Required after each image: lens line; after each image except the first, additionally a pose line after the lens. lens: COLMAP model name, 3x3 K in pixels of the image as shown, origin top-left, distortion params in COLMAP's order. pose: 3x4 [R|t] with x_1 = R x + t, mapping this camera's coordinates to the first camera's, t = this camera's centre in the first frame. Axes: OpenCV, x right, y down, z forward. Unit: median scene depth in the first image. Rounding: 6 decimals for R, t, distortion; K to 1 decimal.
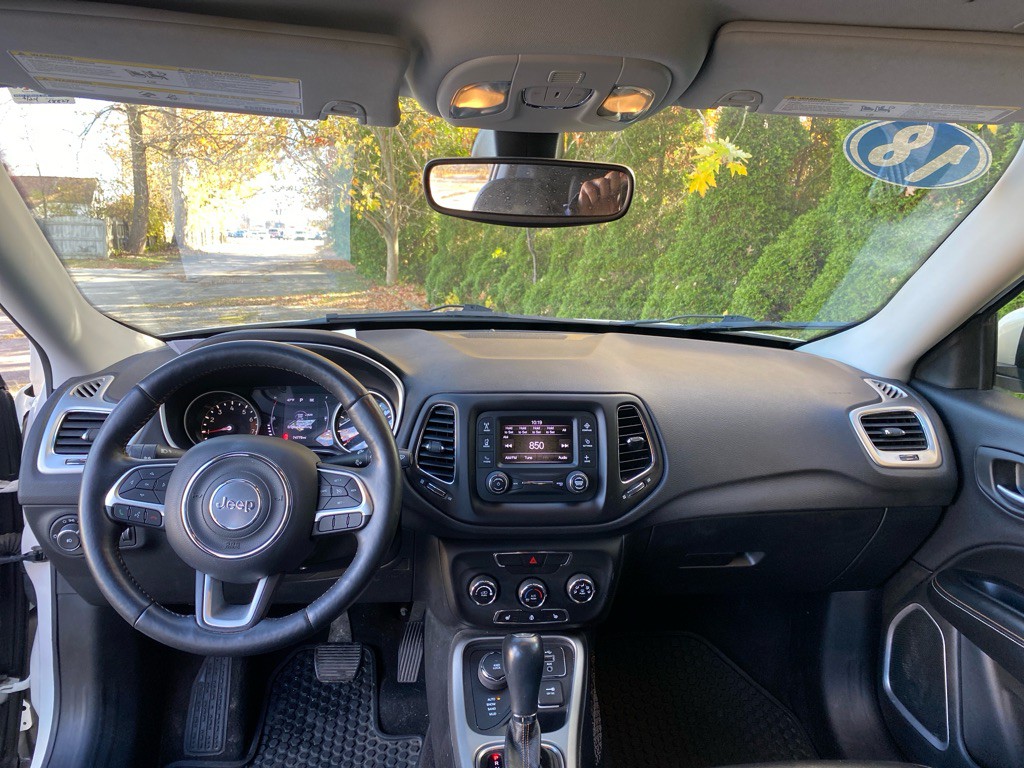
lens RADIAL K [[767.0, 0, 505.0], [0, 767.0, 380.7], [0, 0, 1]] dist [0.046811, -0.079197]
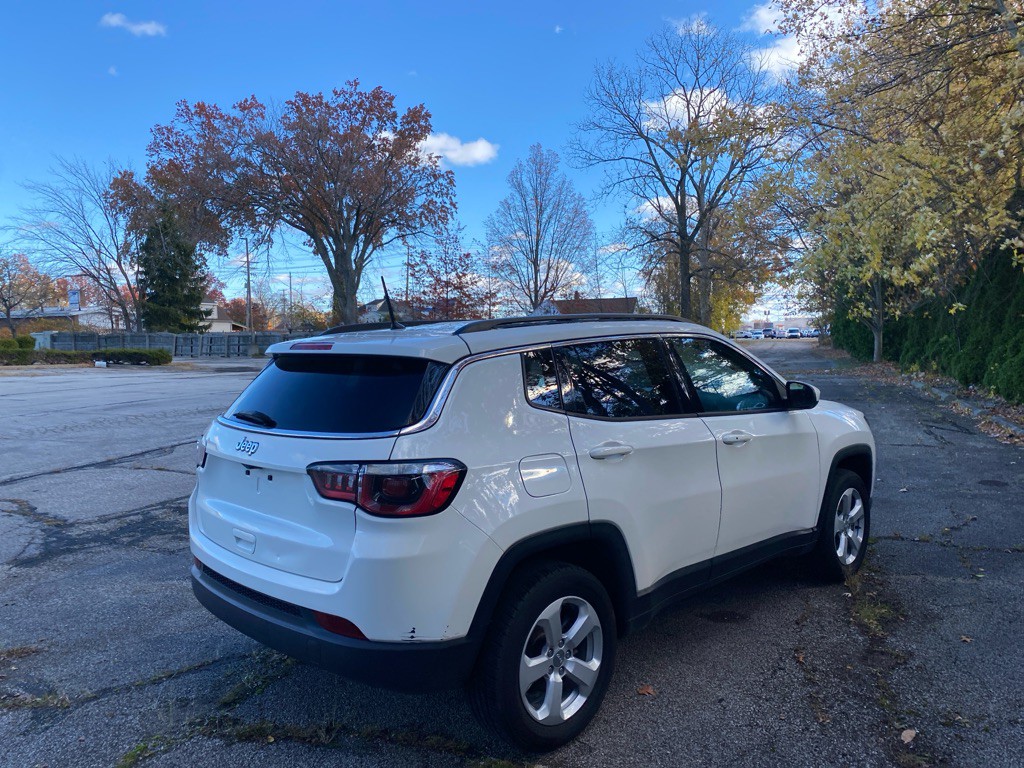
lens RADIAL K [[771.0, 0, 531.4], [0, 771.0, 389.0], [0, 0, 1]] dist [0.047065, -0.060670]
pose [[0.844994, 0.010935, -0.534664, 0.103557], [-0.073233, 0.992738, -0.095435, 0.131708], [0.529738, 0.119797, 0.839659, -0.693498]]
